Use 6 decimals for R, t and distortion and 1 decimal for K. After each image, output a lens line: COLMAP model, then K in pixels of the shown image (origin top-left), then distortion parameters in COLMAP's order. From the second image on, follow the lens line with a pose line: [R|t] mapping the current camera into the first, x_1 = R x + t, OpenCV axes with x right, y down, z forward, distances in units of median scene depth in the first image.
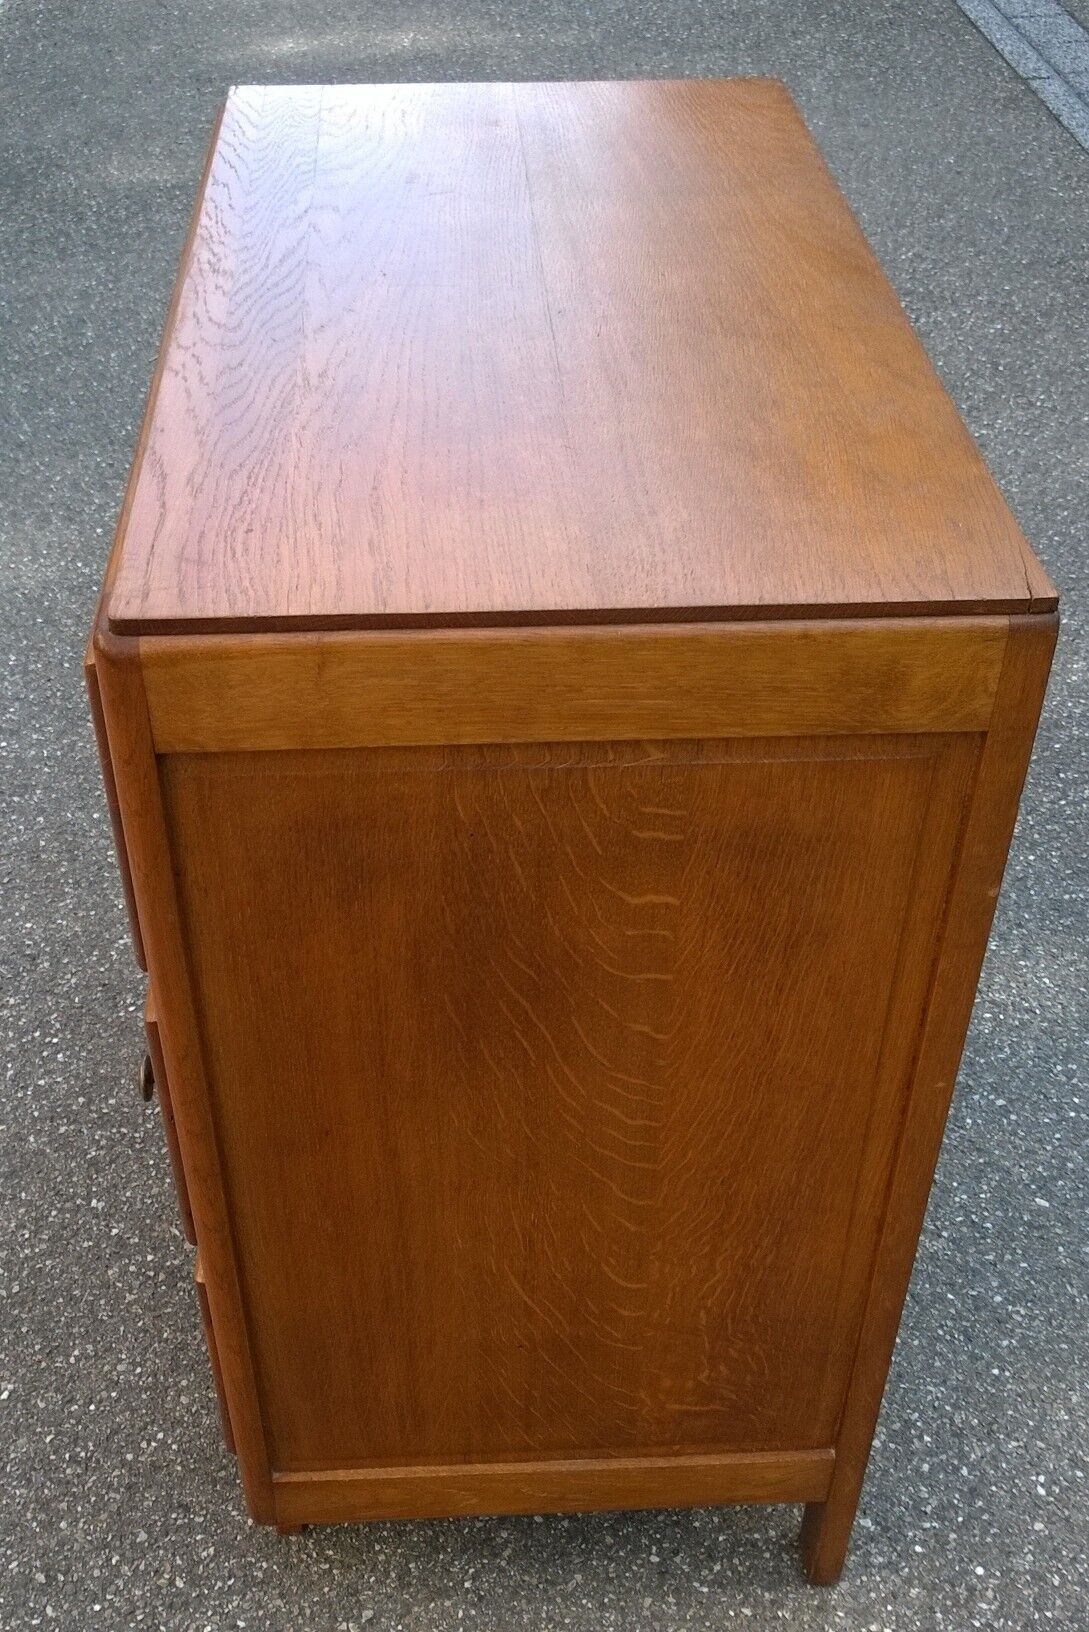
lens RADIAL K [[1805.7, 0, 531.9], [0, 1805.7, 1050.8], [0, 0, 1]] dist [-0.000659, 0.000000]
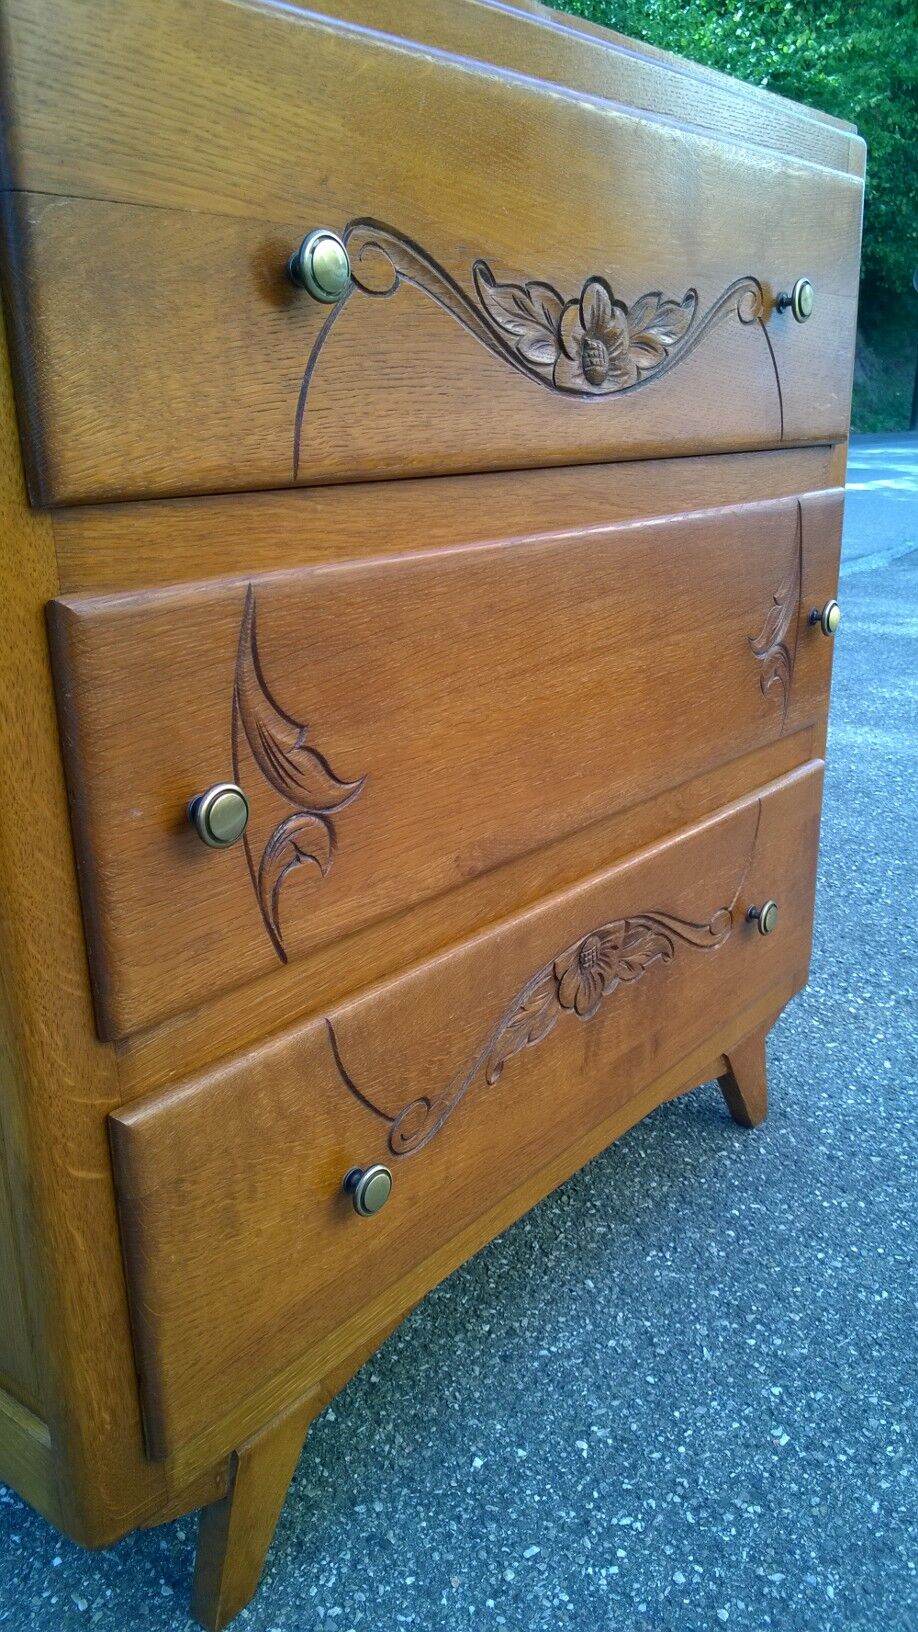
lens RADIAL K [[1248.1, 0, 450.4], [0, 1248.1, 826.8], [0, 0, 1]] dist [0.008800, -0.033674]
pose [[-0.735170, -0.212588, 0.643685, -0.413839], [0.470681, 0.523260, 0.710393, -0.453896], [-0.487836, 0.825230, -0.284624, 1.015384]]
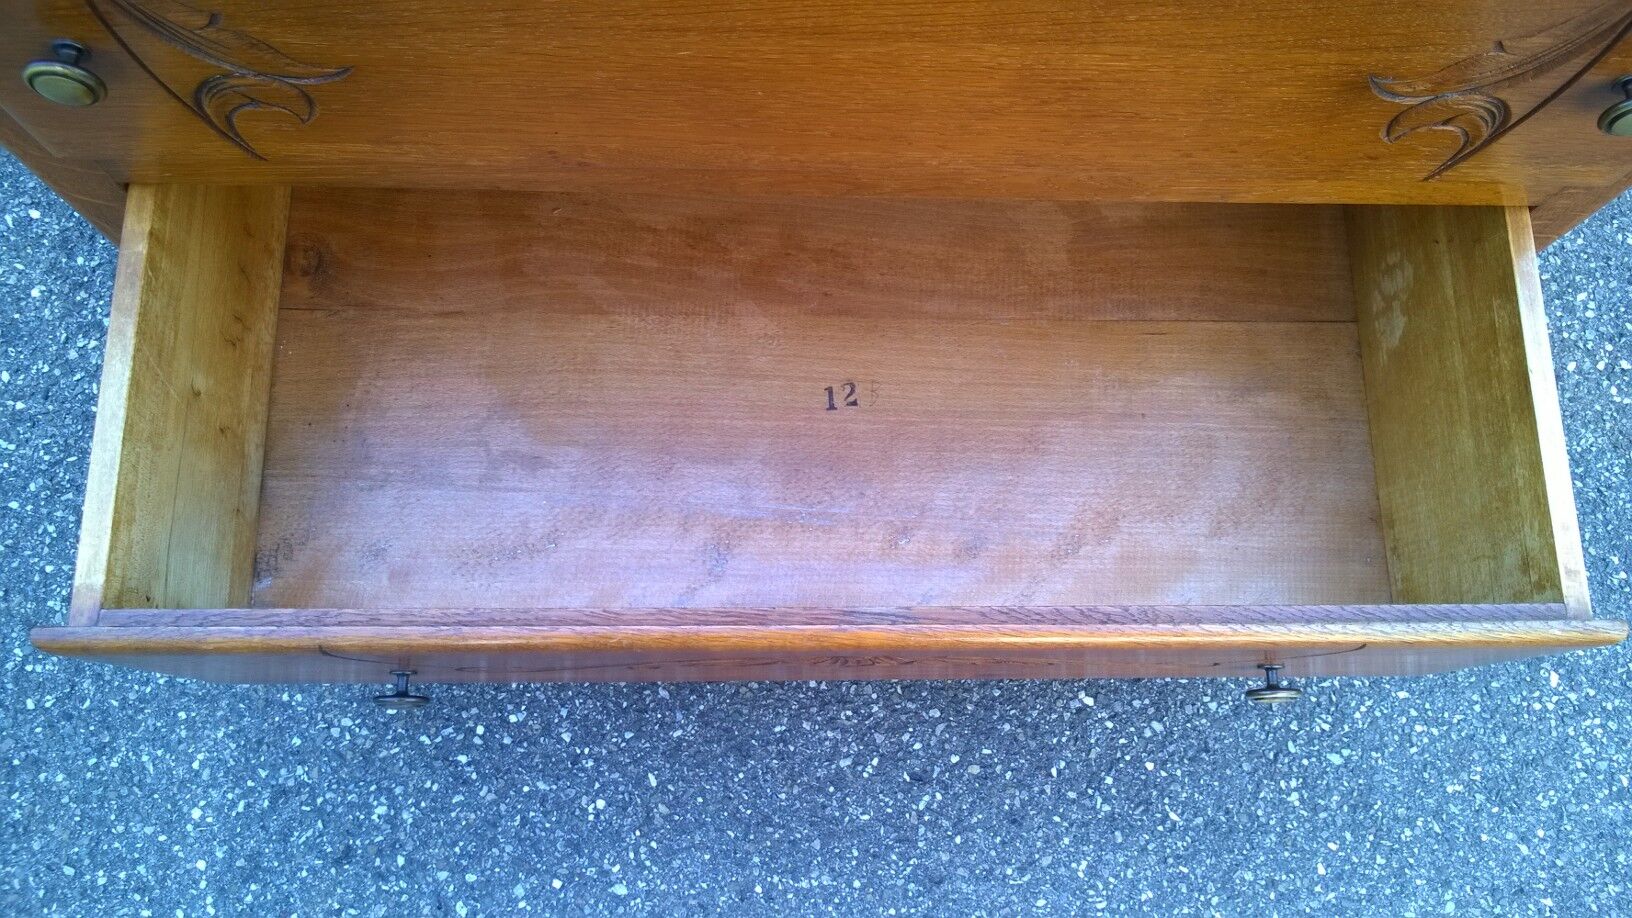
lens RADIAL K [[1248.1, 0, 830.2], [0, 1248.1, 451.1], [0, 0, 1]] dist [0.008800, -0.033674]
pose [[0.045947, -0.965533, 0.256193, -0.307526], [0.645557, 0.224416, 0.729995, -0.327269], [-0.762328, 0.131846, 0.633618, 0.639159]]
